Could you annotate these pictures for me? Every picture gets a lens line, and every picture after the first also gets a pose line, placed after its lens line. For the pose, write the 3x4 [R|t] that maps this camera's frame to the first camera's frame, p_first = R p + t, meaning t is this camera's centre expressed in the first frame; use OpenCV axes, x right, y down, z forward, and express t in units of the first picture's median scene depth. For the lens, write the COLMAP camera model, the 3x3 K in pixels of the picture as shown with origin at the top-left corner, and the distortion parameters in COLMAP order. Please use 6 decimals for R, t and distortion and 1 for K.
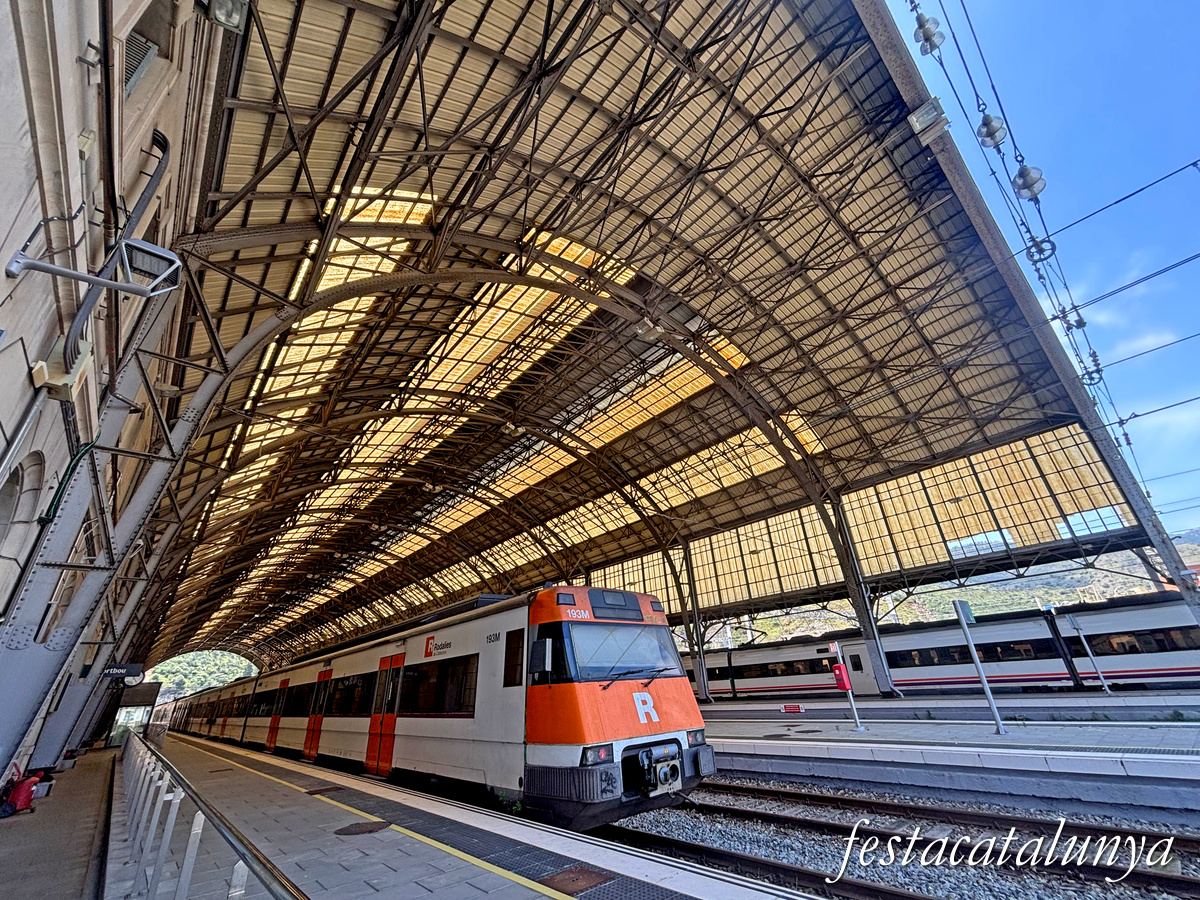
lens RADIAL K [[482.3, 0, 635.5], [0, 482.3, 449.1], [0, 0, 1]] dist [0.000192, 0.000041]
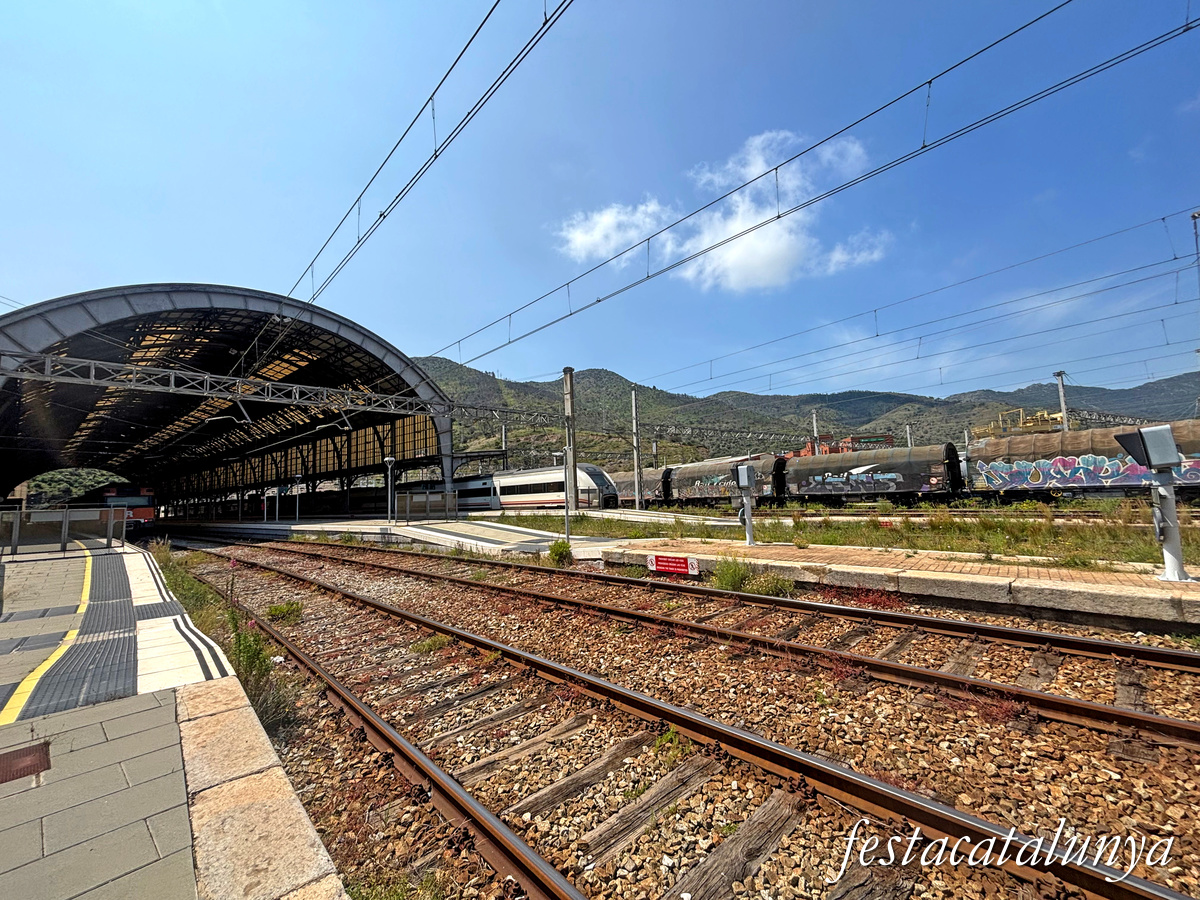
lens RADIAL K [[478.1, 0, 600.0], [0, 478.1, 450.0], [0, 0, 1]] dist [0.000097, -0.000058]
pose [[0.991460, 0.019865, 0.128885, 0.345543], [-0.064271, 0.934396, 0.350390, -0.177244], [-0.113470, -0.355681, 0.927694, -0.315251]]
